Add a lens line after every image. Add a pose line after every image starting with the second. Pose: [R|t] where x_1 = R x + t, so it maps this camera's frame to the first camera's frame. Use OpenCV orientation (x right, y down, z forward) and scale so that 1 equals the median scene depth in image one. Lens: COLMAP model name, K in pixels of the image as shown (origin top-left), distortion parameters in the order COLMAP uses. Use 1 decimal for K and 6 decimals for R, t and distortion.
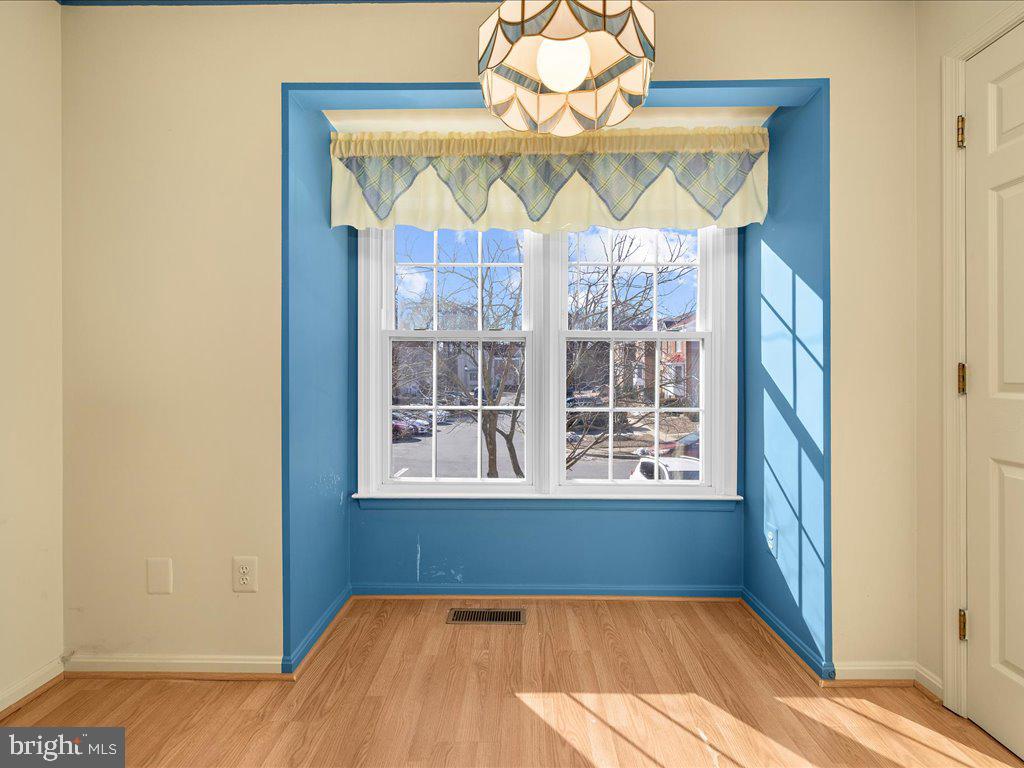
lens RADIAL K [[492.6, 0, 511.1], [0, 492.6, 372.6], [0, 0, 1]] dist [-0.000081, 0.000294]
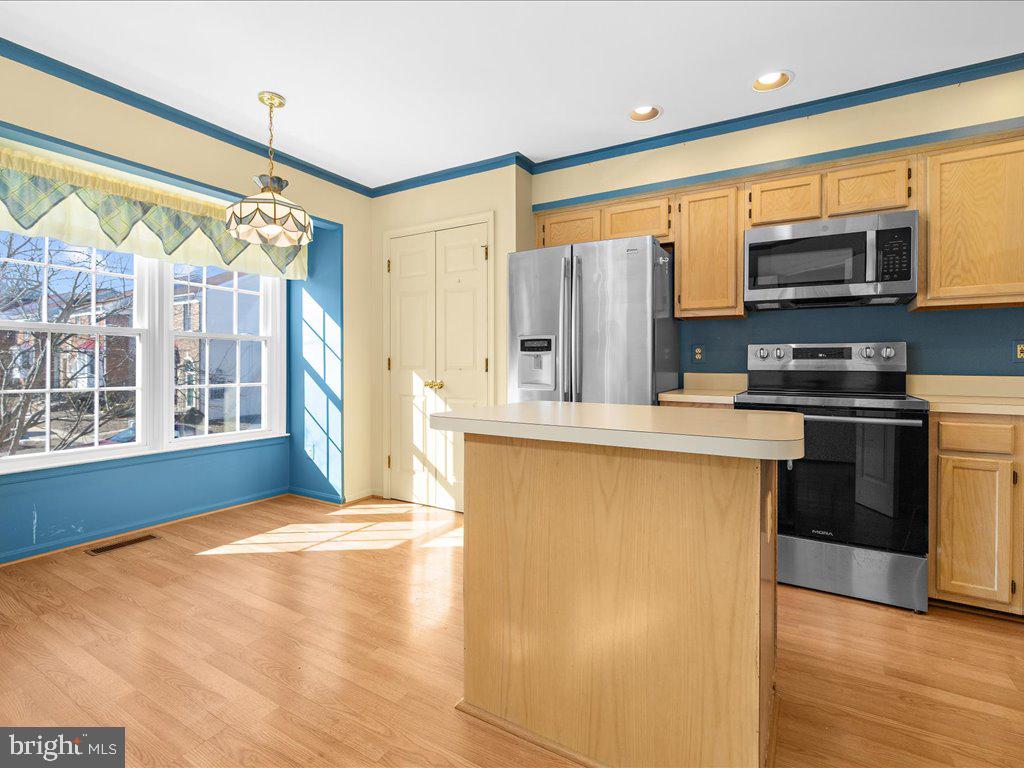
lens RADIAL K [[492.6, 0, 511.1], [0, 492.6, 372.6], [0, 0, 1]] dist [-0.000081, 0.000294]
pose [[0.493070, -0.014430, 0.869870, -0.715108], [-0.003056, 0.999828, 0.018317, 0.005984], [-0.869984, -0.011690, 0.492941, -0.579481]]
